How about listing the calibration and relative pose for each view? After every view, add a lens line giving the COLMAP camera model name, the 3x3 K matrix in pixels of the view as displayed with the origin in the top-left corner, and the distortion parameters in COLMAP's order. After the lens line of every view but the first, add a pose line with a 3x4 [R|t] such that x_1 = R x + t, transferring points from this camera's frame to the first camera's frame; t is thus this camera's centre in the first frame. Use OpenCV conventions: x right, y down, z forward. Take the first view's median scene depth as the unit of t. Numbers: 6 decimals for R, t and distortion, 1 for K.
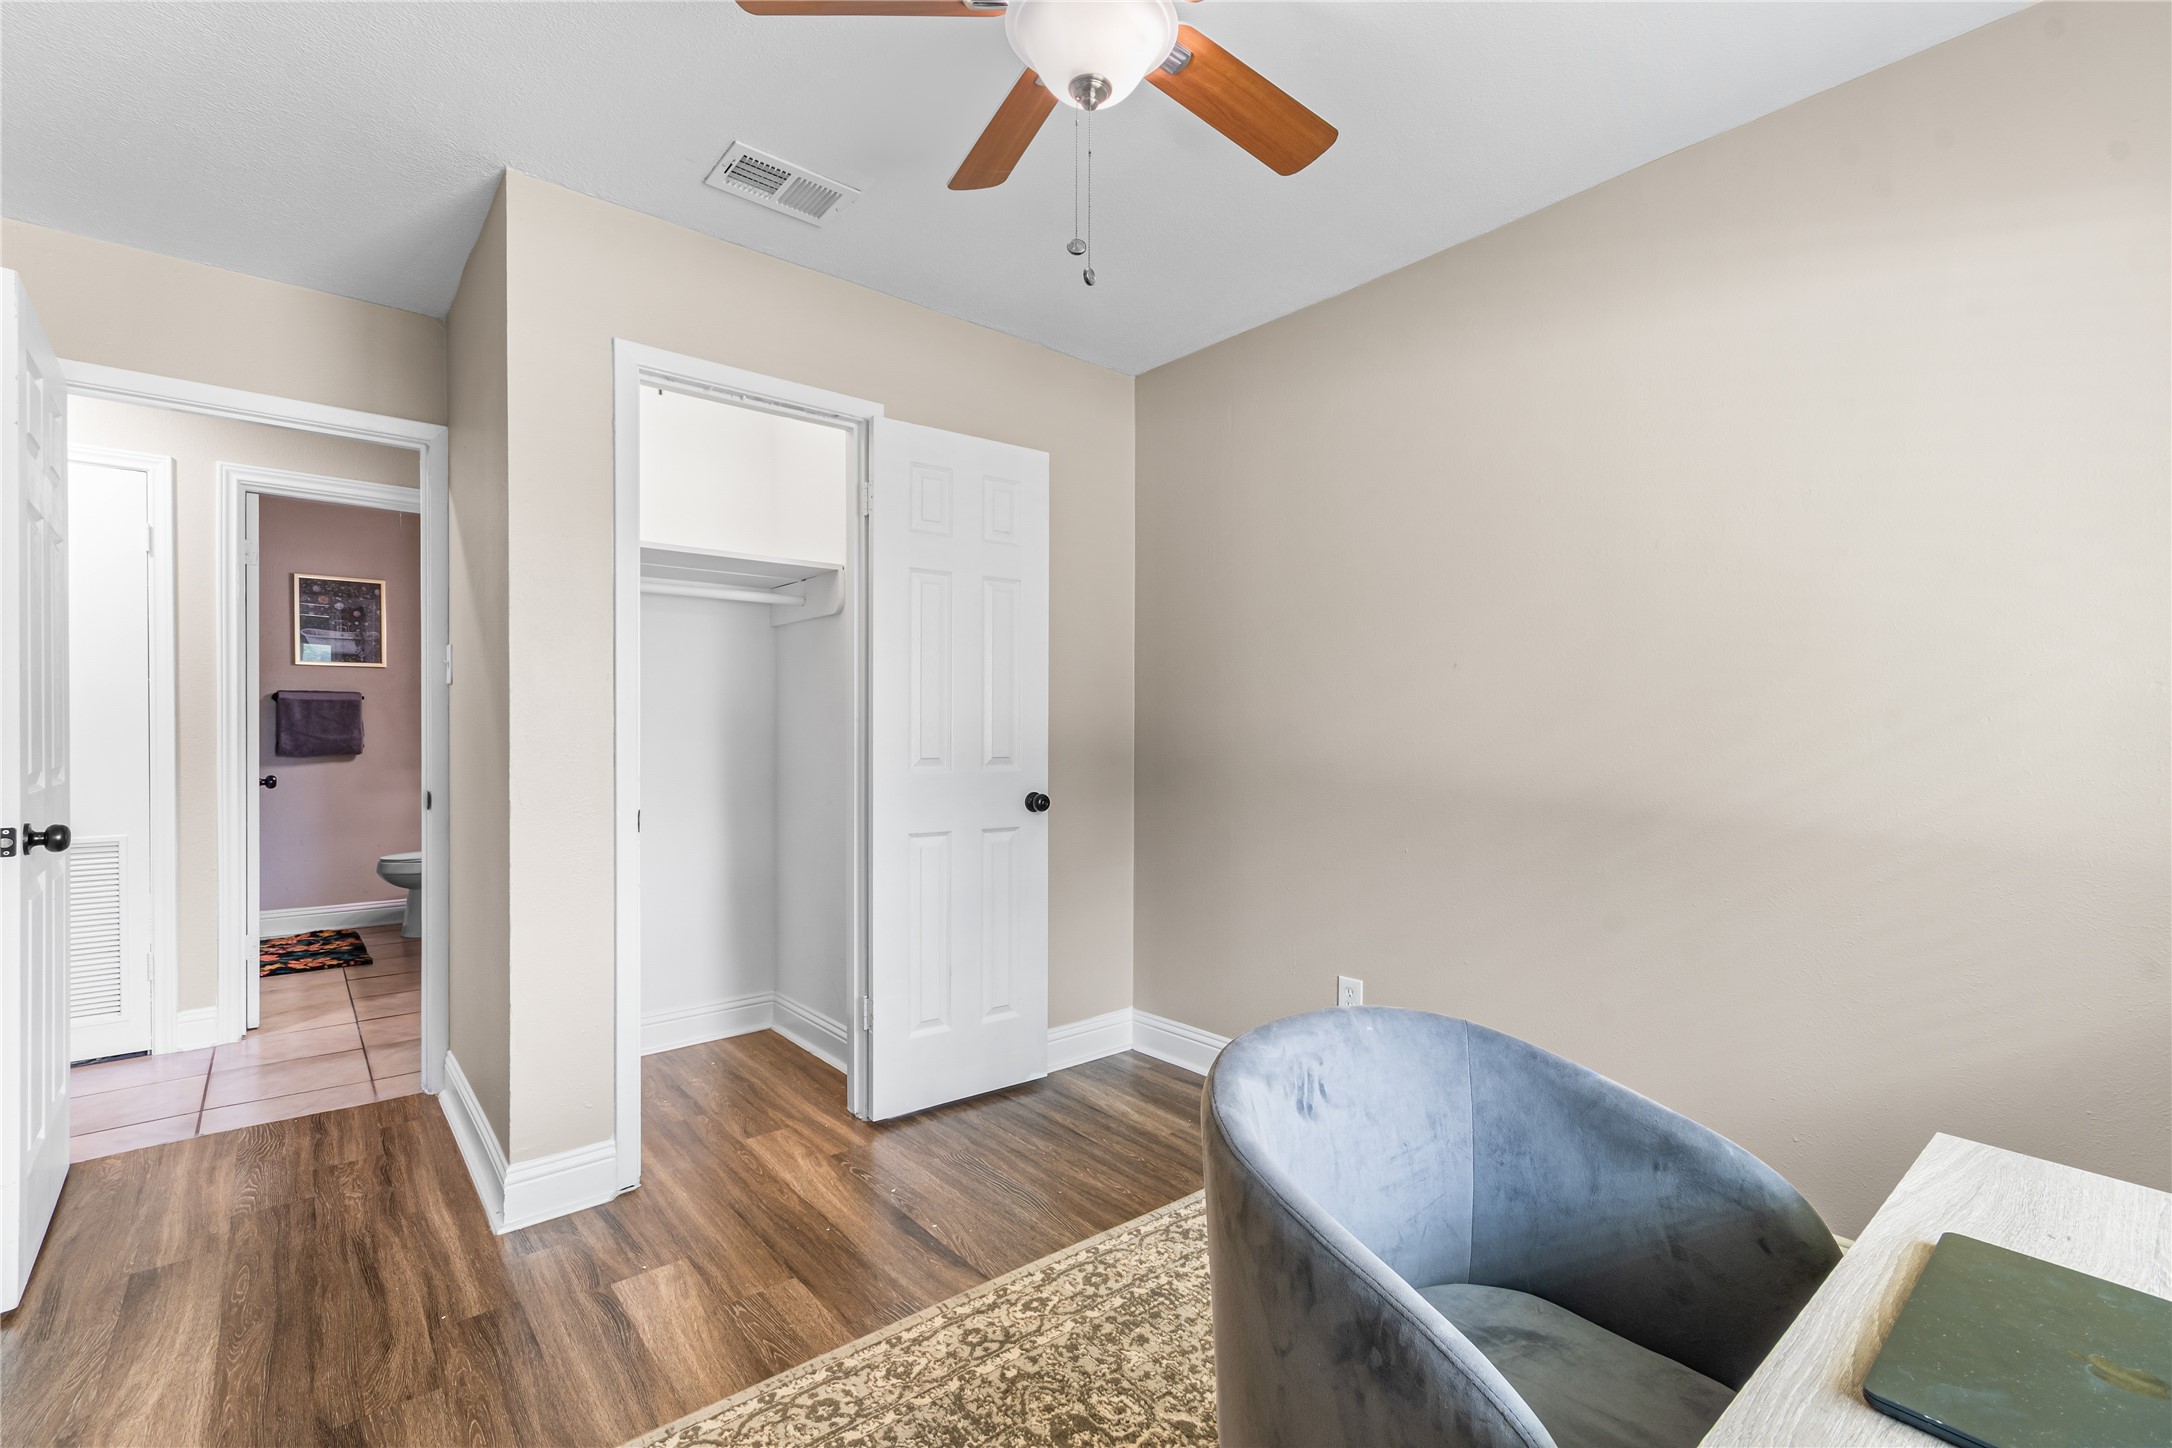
lens RADIAL K [[948.1, 0, 1087.7], [0, 948.1, 732.1], [0, 0, 1]] dist [0.005151, -0.000436]
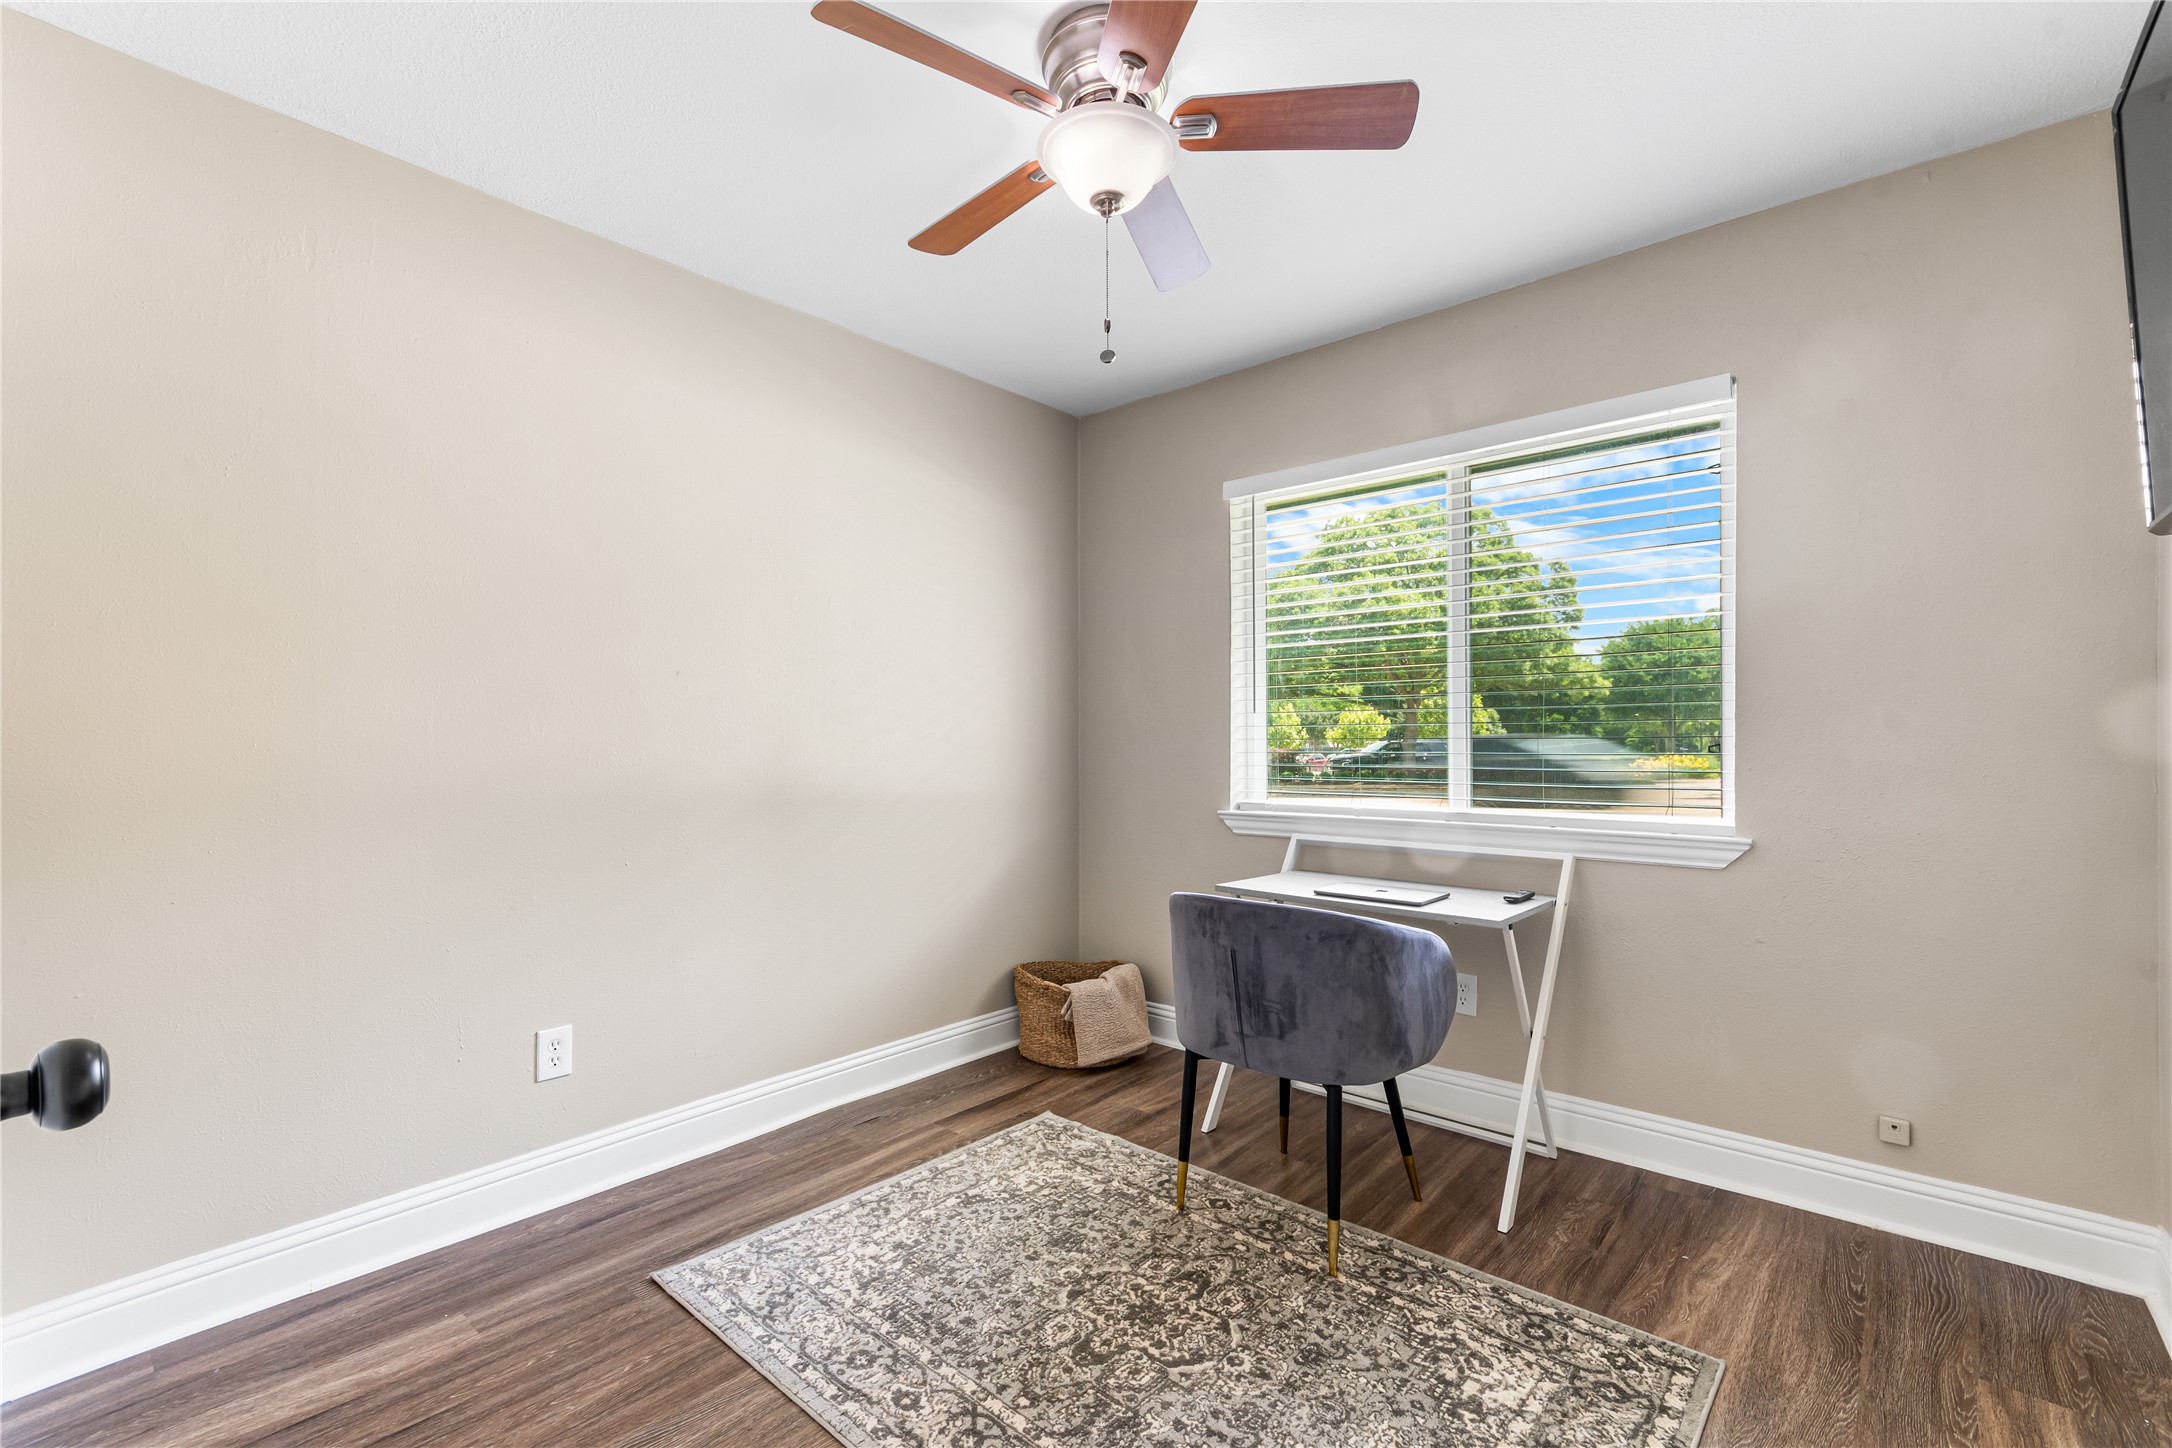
lens RADIAL K [[948.1, 0, 1085.2], [0, 948.1, 730.0], [0, 0, 1]] dist [0.005151, -0.000436]
pose [[-0.155223, 0.008200, 0.987845, -0.970468], [0.000850, 0.999966, -0.008167, -0.001556], [-0.987879, -0.000428, -0.155225, 1.003729]]
